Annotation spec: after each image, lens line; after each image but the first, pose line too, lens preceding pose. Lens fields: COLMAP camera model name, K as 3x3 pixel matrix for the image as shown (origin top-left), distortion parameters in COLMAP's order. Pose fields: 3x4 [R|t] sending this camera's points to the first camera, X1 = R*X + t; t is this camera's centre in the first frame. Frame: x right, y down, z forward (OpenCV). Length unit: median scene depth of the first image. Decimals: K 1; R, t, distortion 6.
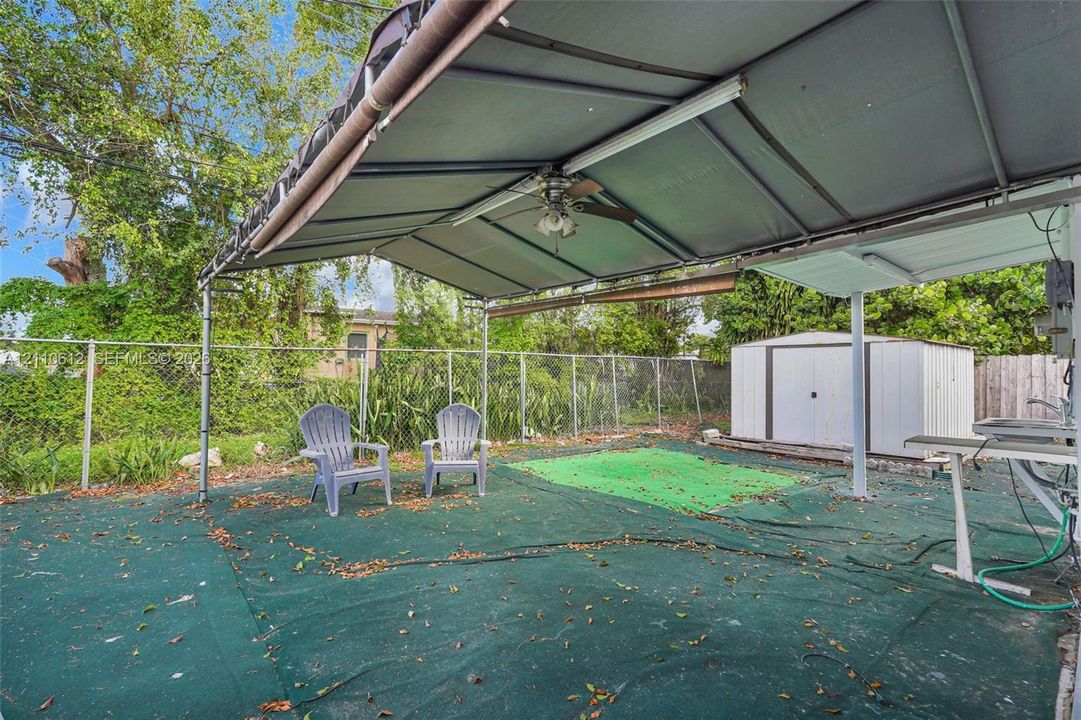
lens RADIAL K [[490.2, 0, 545.3], [0, 490.2, 360.4], [0, 0, 1]] dist [-0.019215, 0.007346]
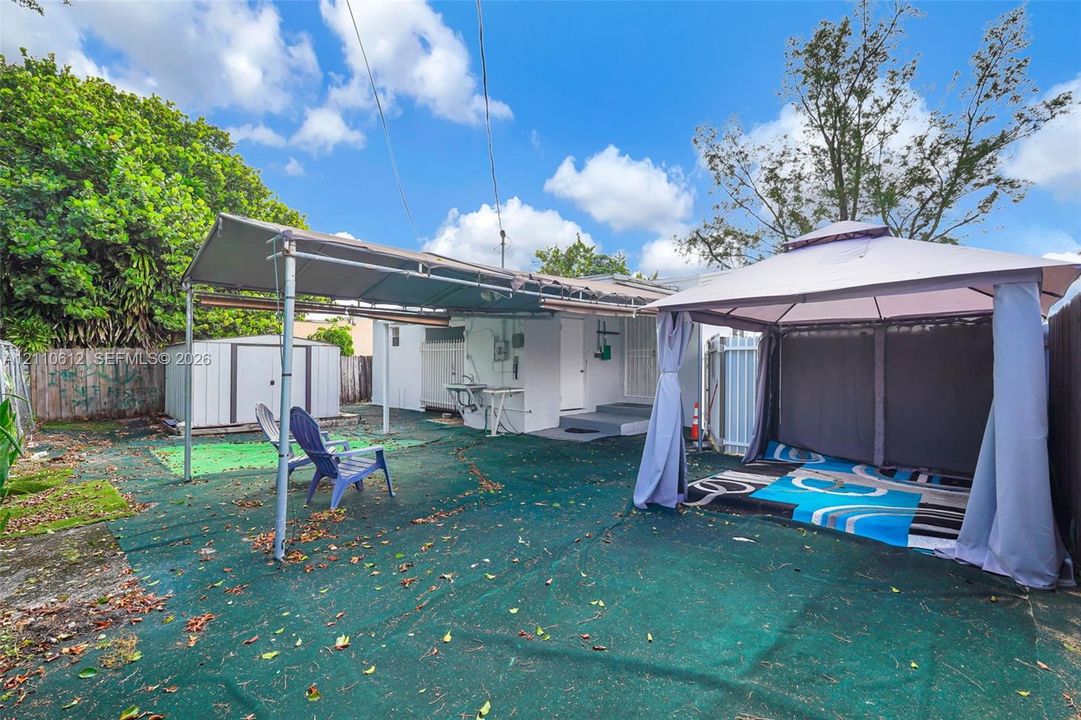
lens RADIAL K [[490.2, 0, 545.3], [0, 490.2, 360.4], [0, 0, 1]] dist [-0.019215, 0.007346]
pose [[-0.106115, 0.002210, 0.994351, -0.993600], [-0.024274, 0.999694, -0.004812, -0.000745], [-0.994058, -0.024647, -0.106028, 0.485427]]
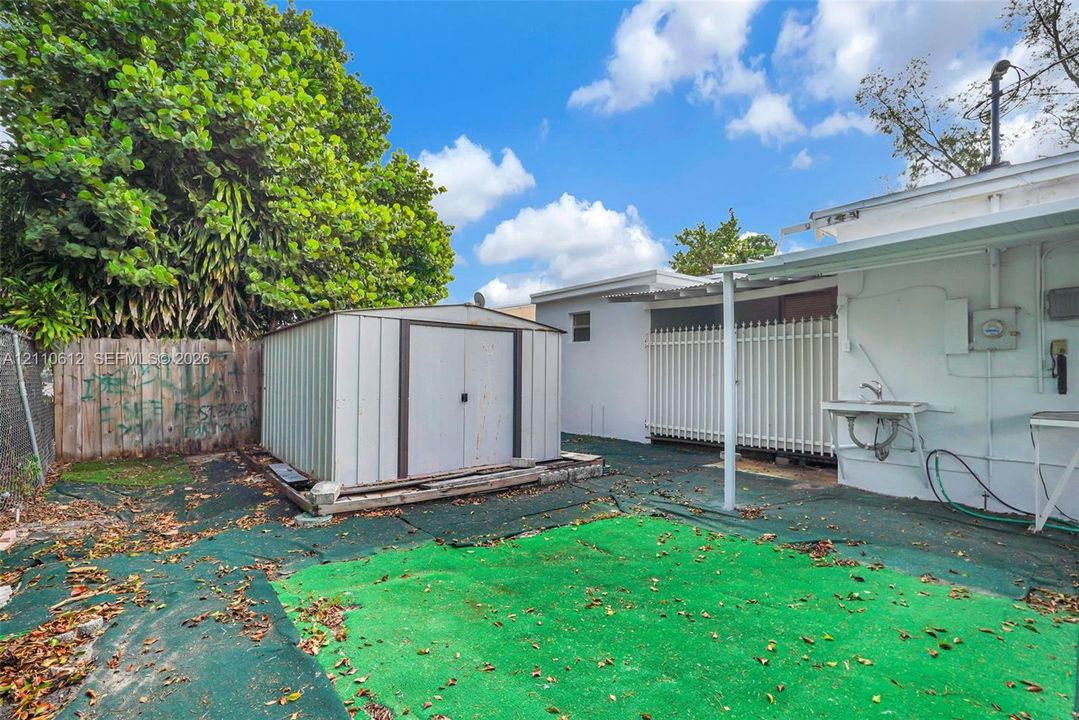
lens RADIAL K [[496.5, 0, 539.5], [0, 496.5, 360.0], [0, 0, 1]] dist [-0.007035, 0.001092]
pose [[-0.003576, 0.024699, 0.999689, -0.184282], [-0.023902, 0.999407, -0.024778, 0.039022], [-0.999708, -0.023983, -0.002984, 1.065308]]
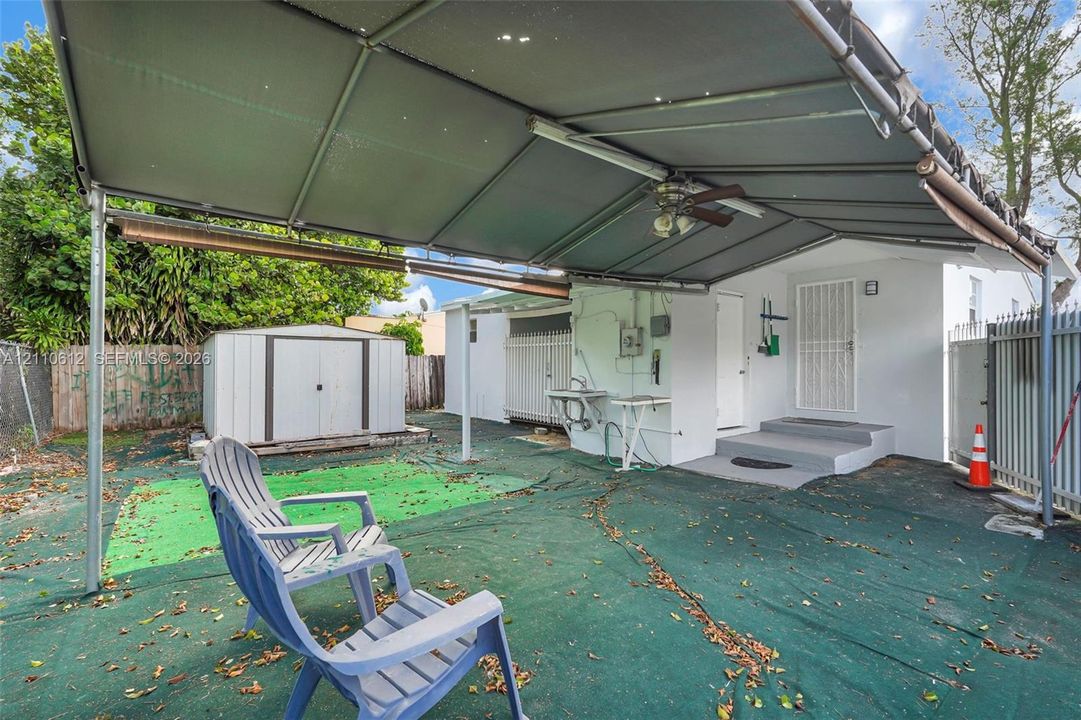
lens RADIAL K [[490.2, 0, 545.3], [0, 490.2, 360.4], [0, 0, 1]] dist [-0.019215, 0.007346]
pose [[0.026365, 0.007370, 0.999625, -0.522275], [-0.021801, 0.999739, -0.006796, 0.014832], [-0.999415, -0.021613, 0.026519, 0.607975]]
